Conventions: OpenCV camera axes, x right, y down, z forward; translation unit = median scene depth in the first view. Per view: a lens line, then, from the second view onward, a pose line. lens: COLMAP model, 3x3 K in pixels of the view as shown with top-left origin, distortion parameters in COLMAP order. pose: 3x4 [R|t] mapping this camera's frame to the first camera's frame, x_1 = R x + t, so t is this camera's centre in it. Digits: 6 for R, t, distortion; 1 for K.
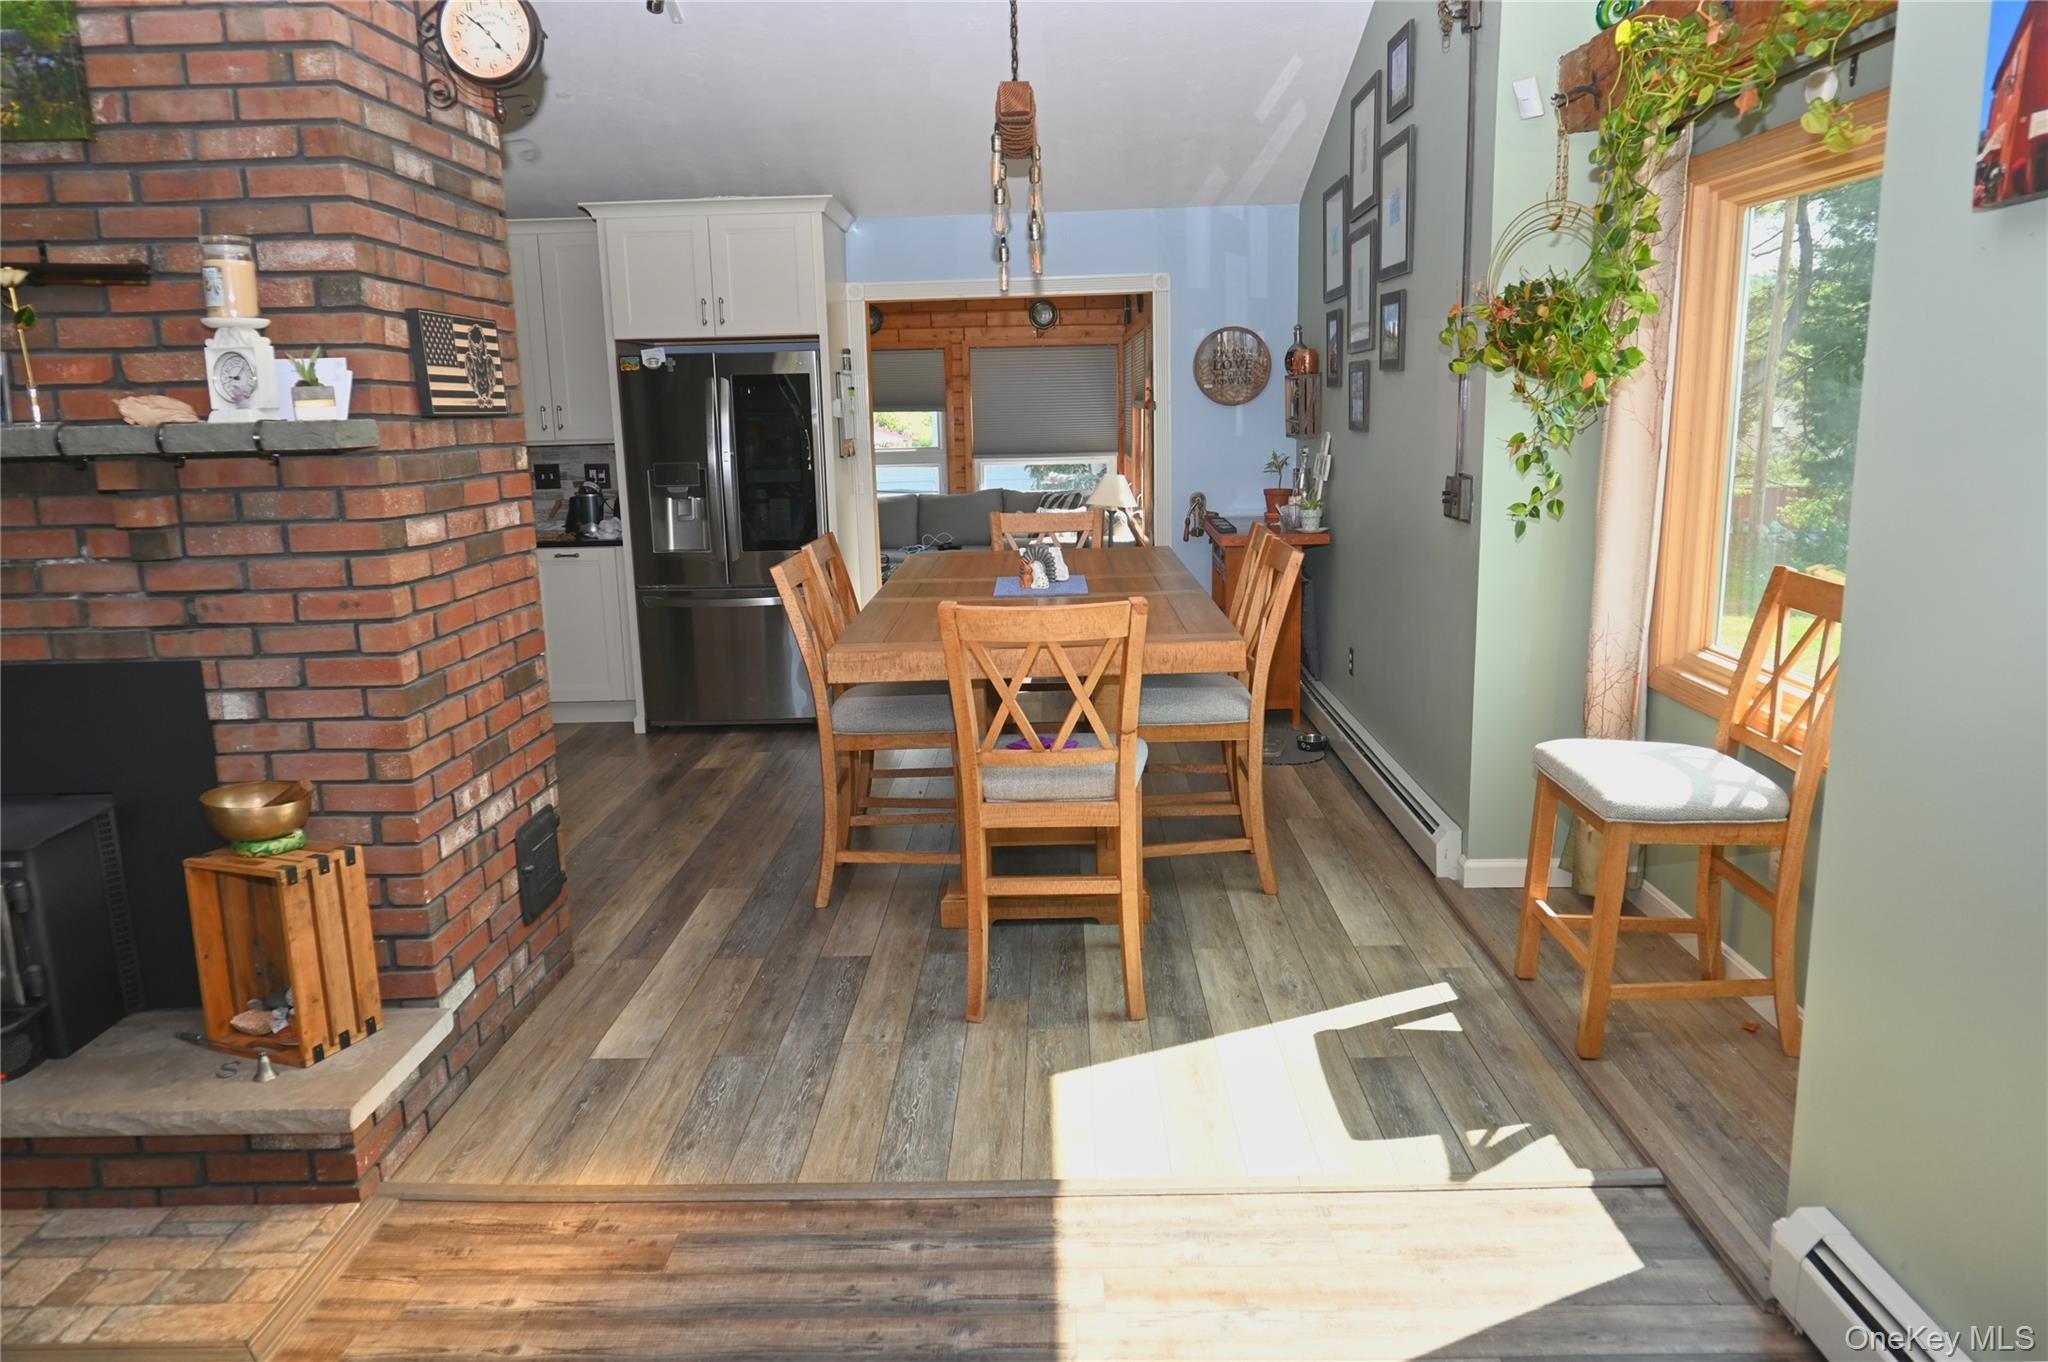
lens RADIAL K [[1423.4, 0, 1028.9], [0, 1423.4, 680.3], [0, 0, 1]] dist [0.000442, -0.001242]
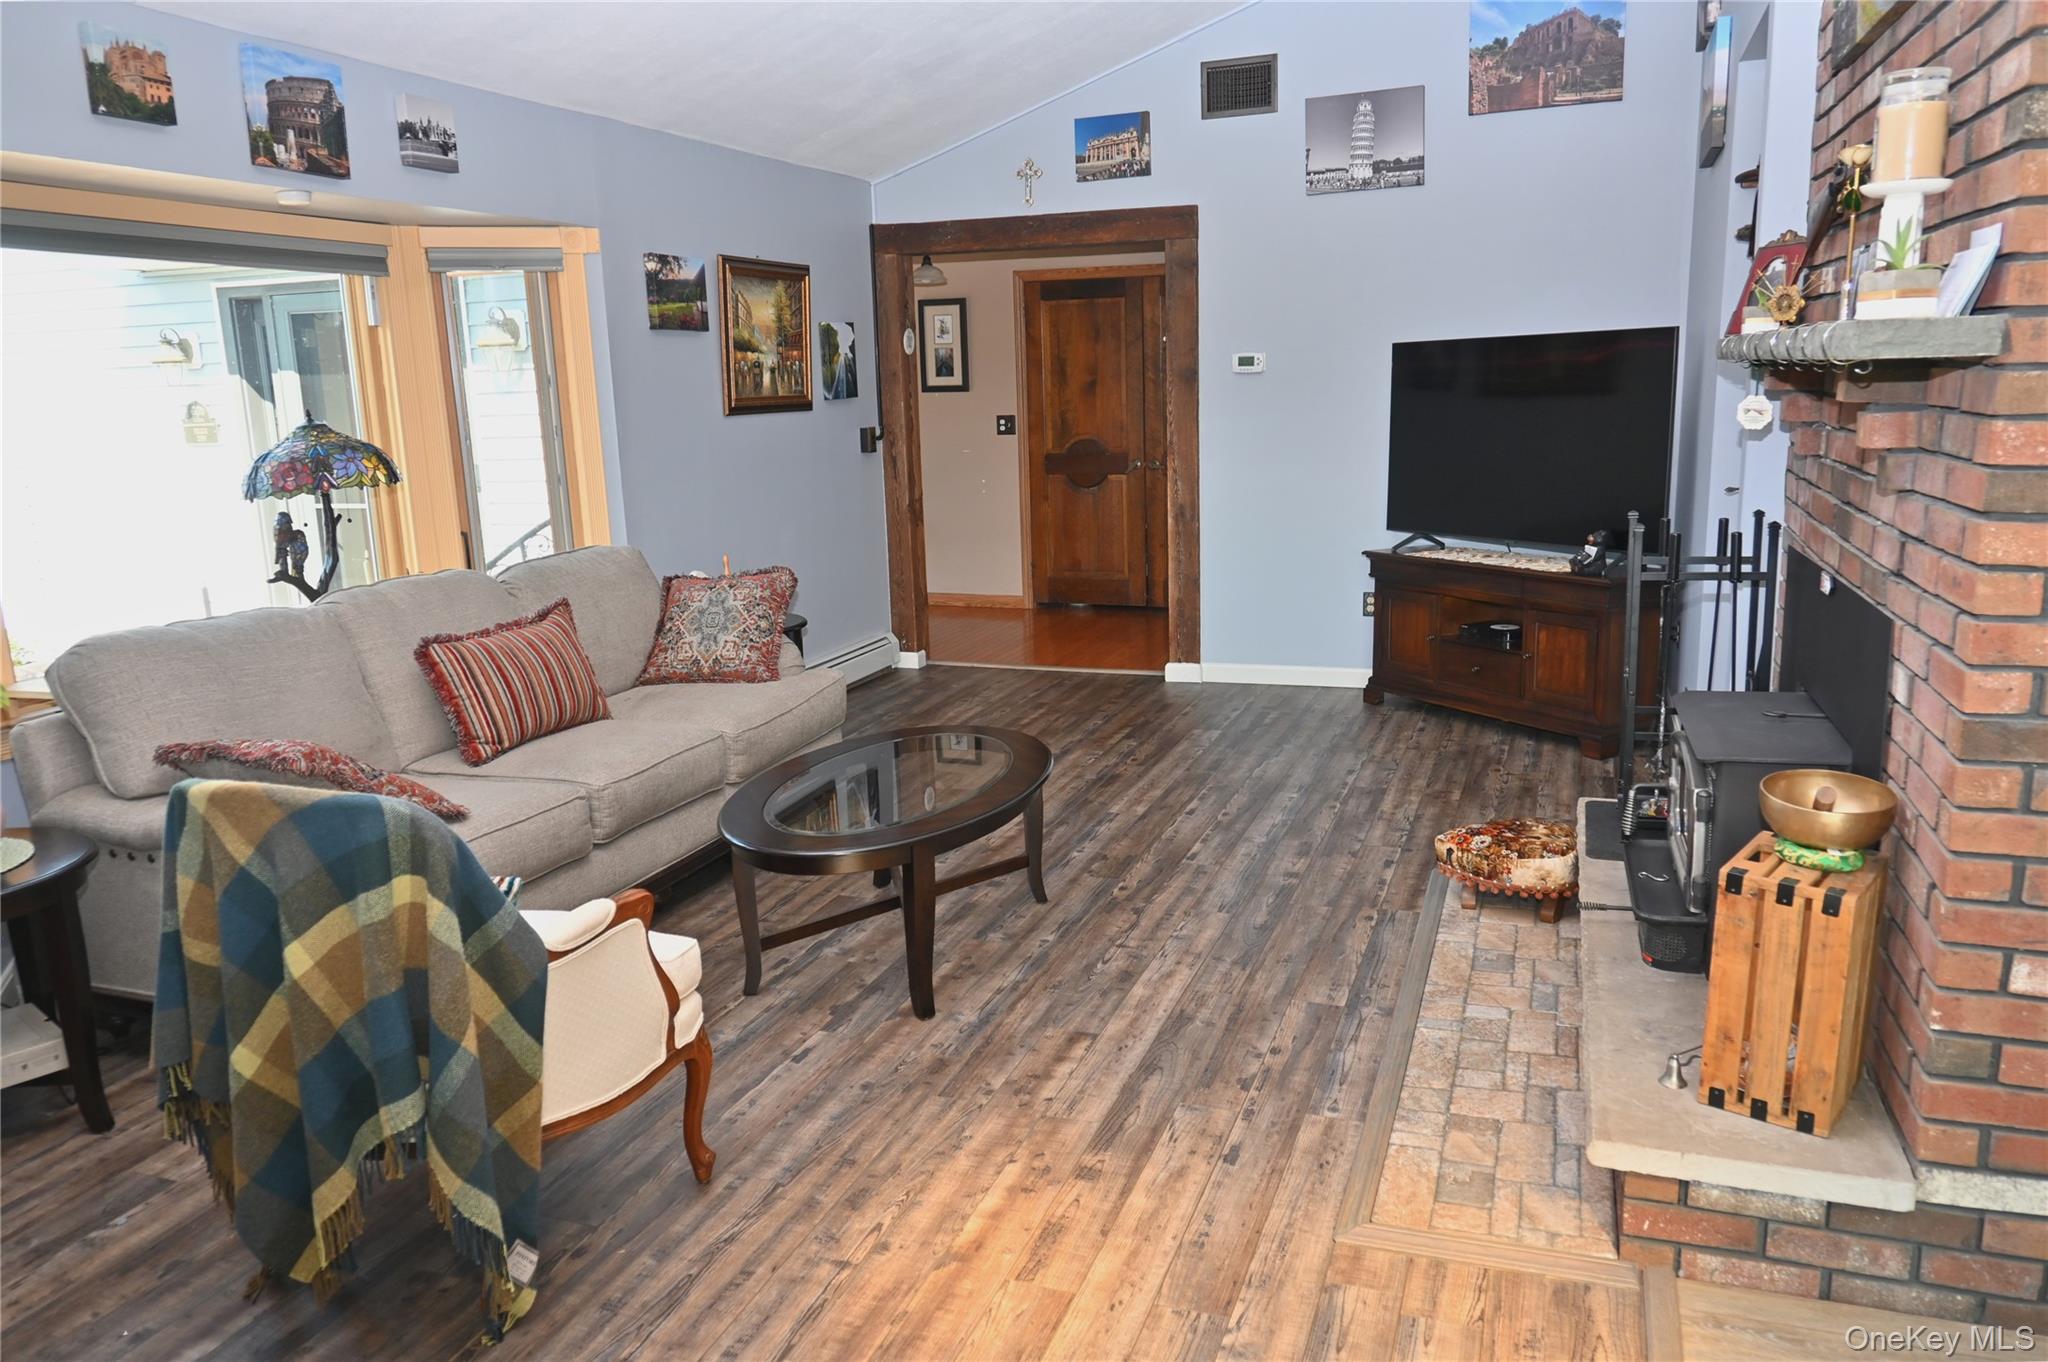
lens RADIAL K [[1445.2, 0, 1032.0], [0, 1445.2, 678.3], [0, 0, 1]] dist [-0.010176, 0.005506]
pose [[-0.322361, 0.228258, -0.918685, 0.334578], [-0.141700, 0.947922, 0.285244, -0.147692], [0.935951, 0.222129, -0.273229, 0.786790]]
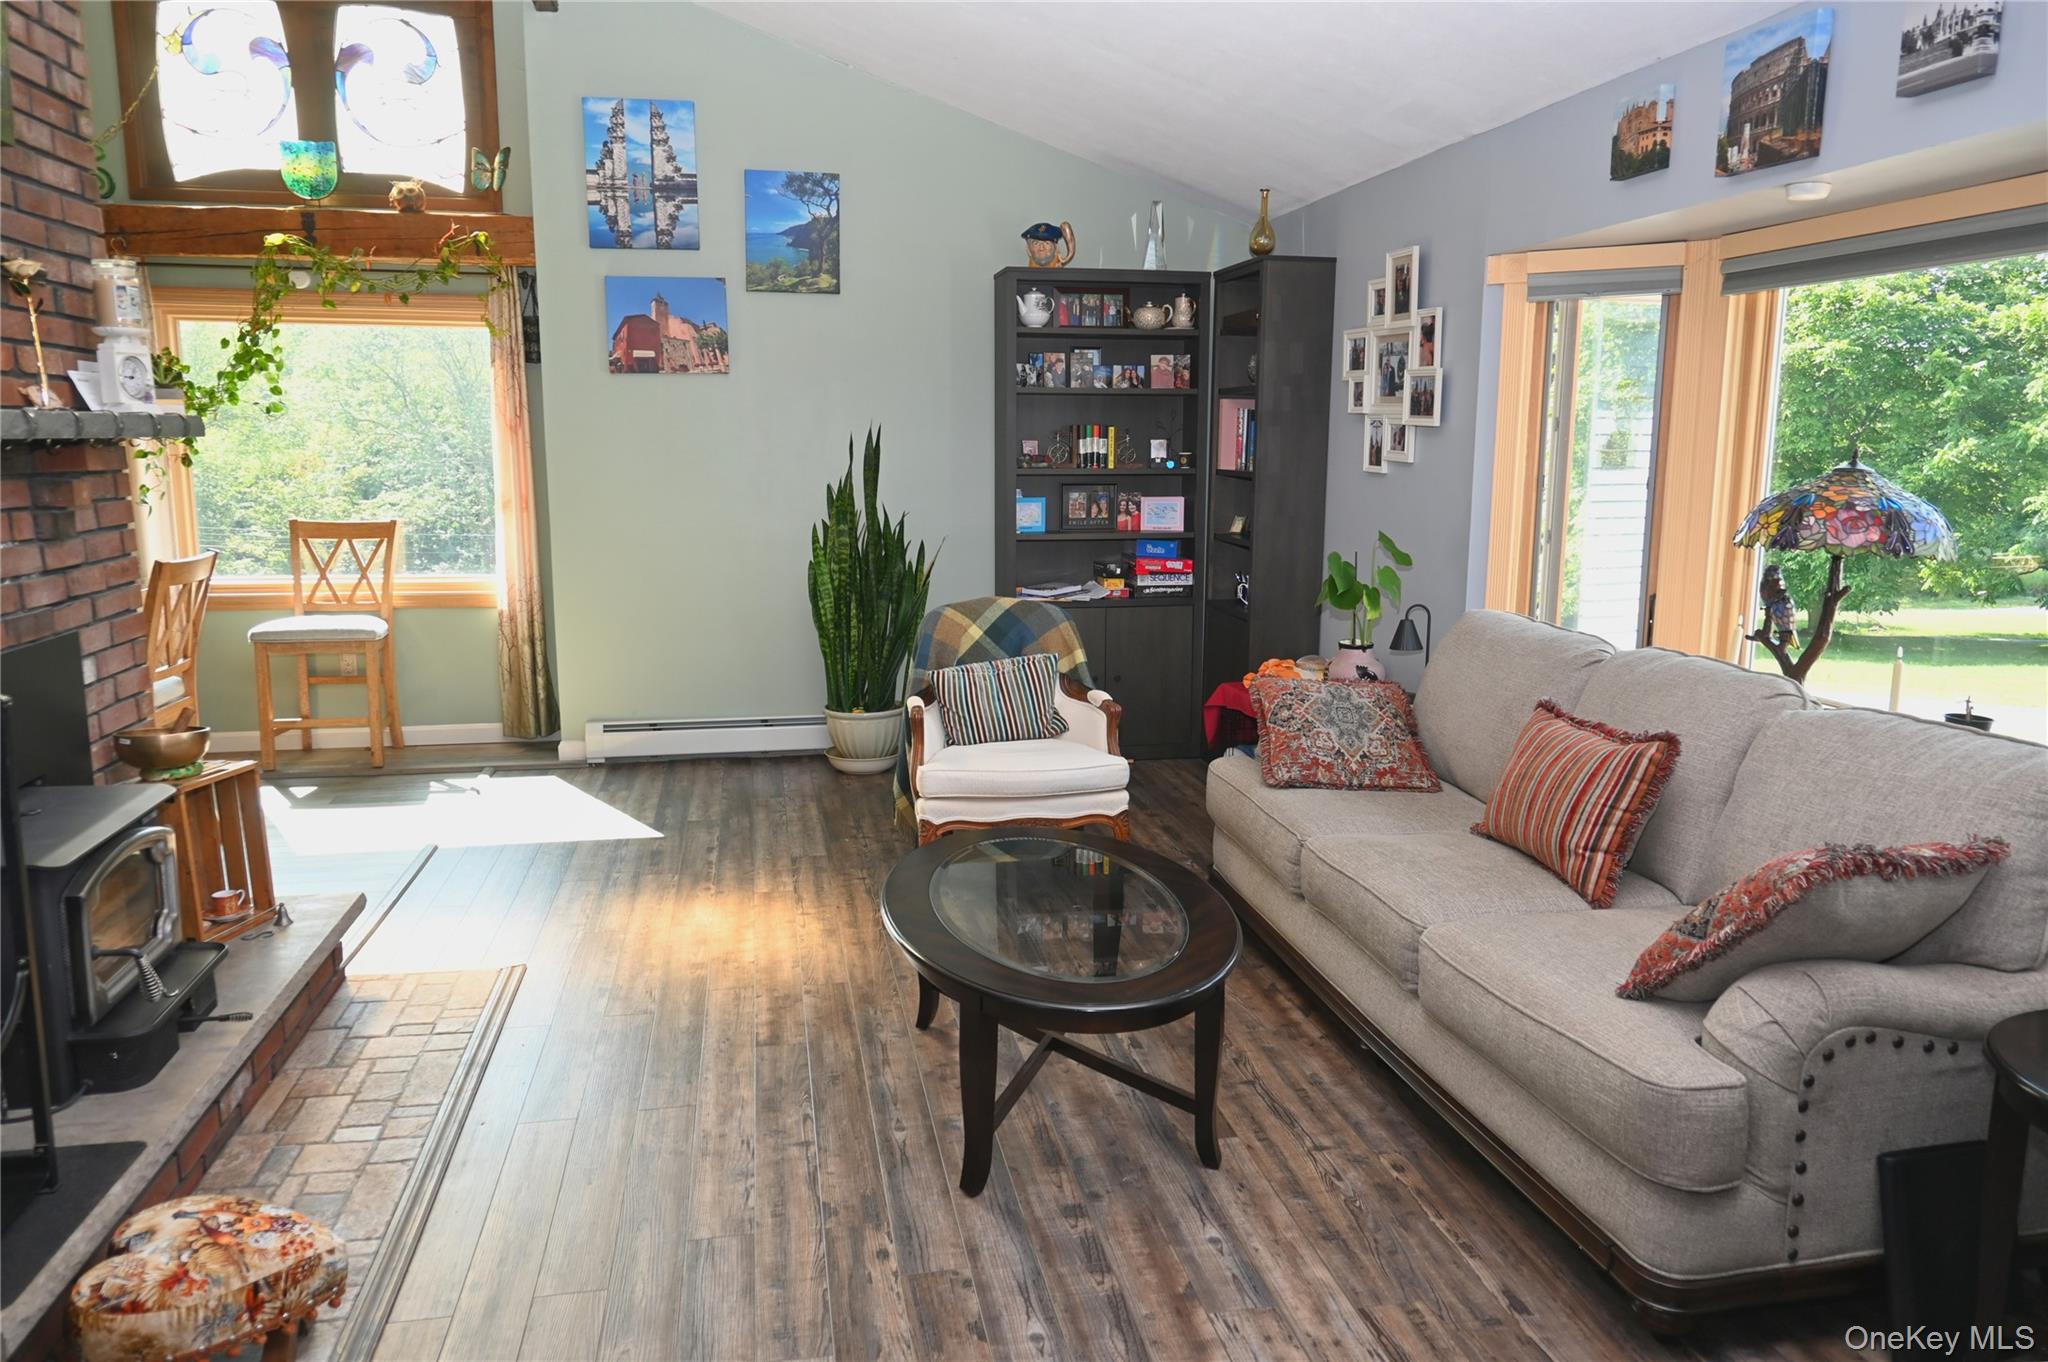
lens RADIAL K [[1423.4, 0, 1028.9], [0, 1423.4, 680.3], [0, 0, 1]] dist [0.000442, -0.001242]
pose [[-0.211921, -0.142361, 0.966862, -1.816360], [0.188863, 0.964718, 0.183441, -0.040187], [-0.958864, 0.221480, -0.177557, 0.512944]]
